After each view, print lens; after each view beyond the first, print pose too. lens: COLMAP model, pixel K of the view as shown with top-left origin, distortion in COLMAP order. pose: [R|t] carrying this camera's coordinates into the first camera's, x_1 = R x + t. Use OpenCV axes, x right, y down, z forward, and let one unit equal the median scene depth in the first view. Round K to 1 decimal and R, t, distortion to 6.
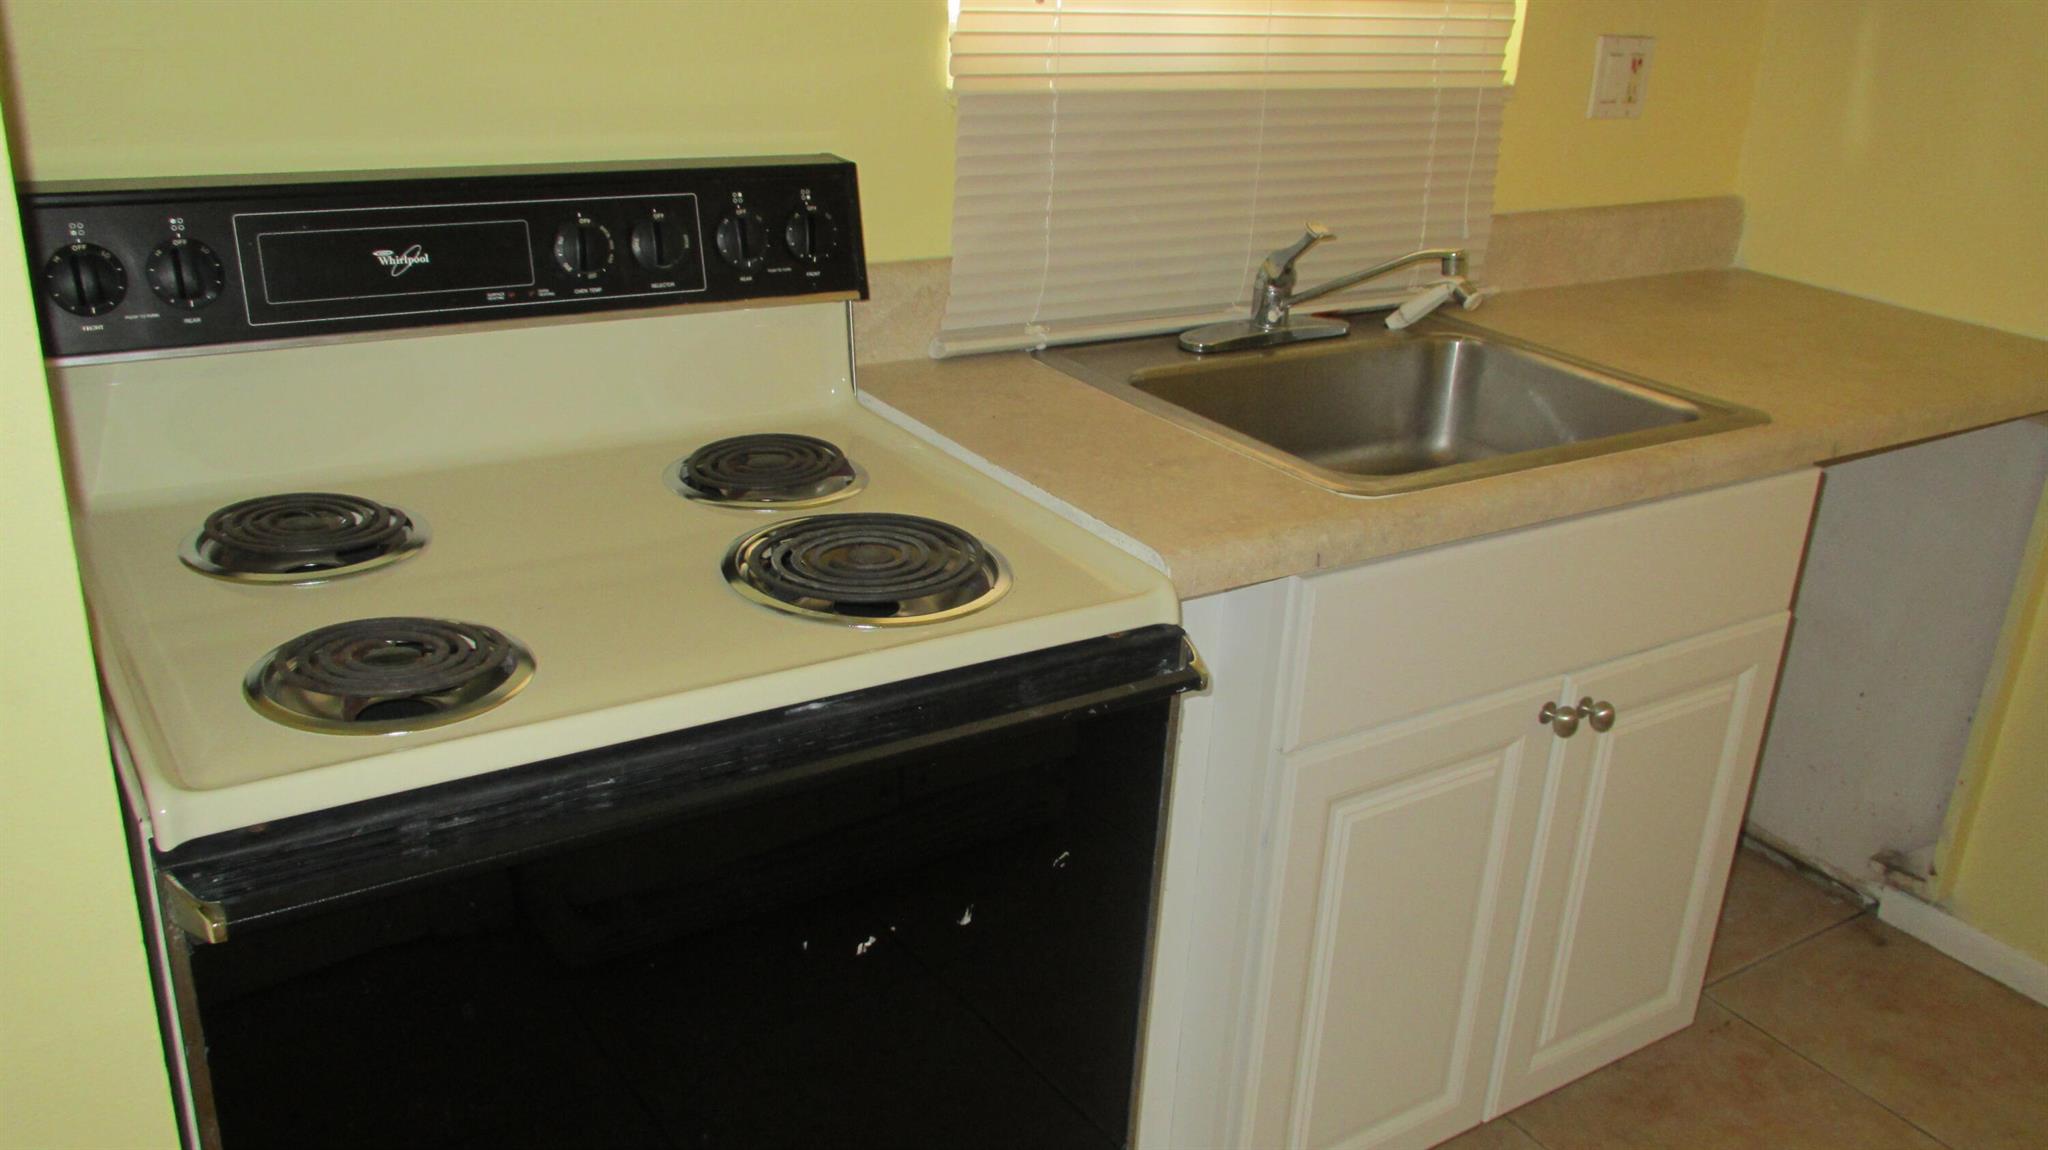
lens RADIAL K [[1695.9, 0, 1039.6], [0, 1695.9, 574.1], [0, 0, 1]] dist [-0.012239, 0.004904]
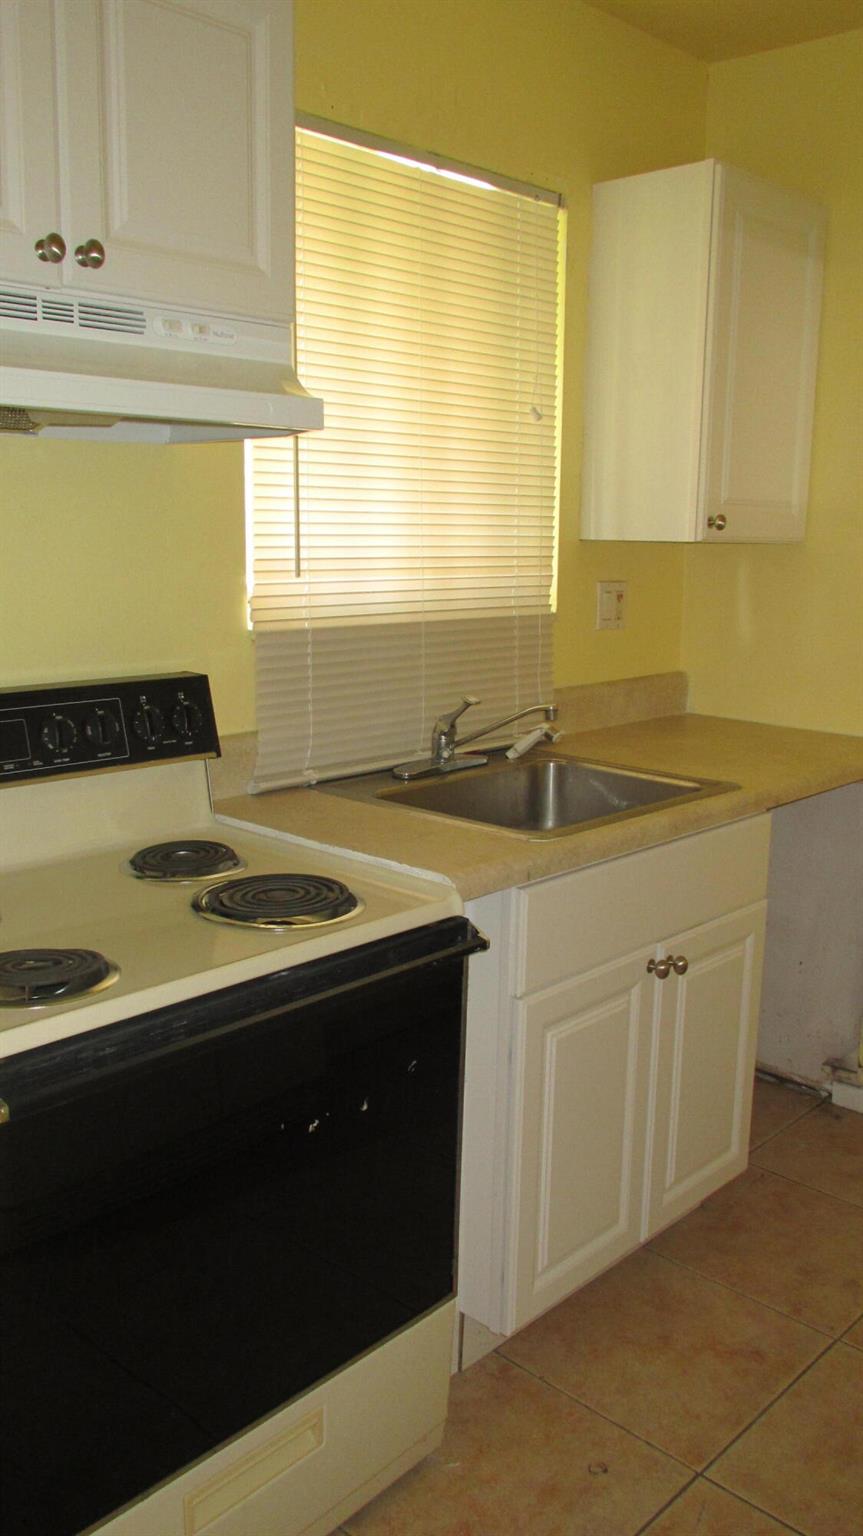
lens RADIAL K [[1271.9, 0, 422.7], [0, 1271.9, 772.7], [0, 0, 1]] dist [-0.012239, 0.004904]
pose [[0.971788, -0.082585, 0.220924, -0.172857], [0.120557, 0.979011, -0.164330, 0.070749], [-0.202716, 0.186328, 0.961347, -0.189509]]
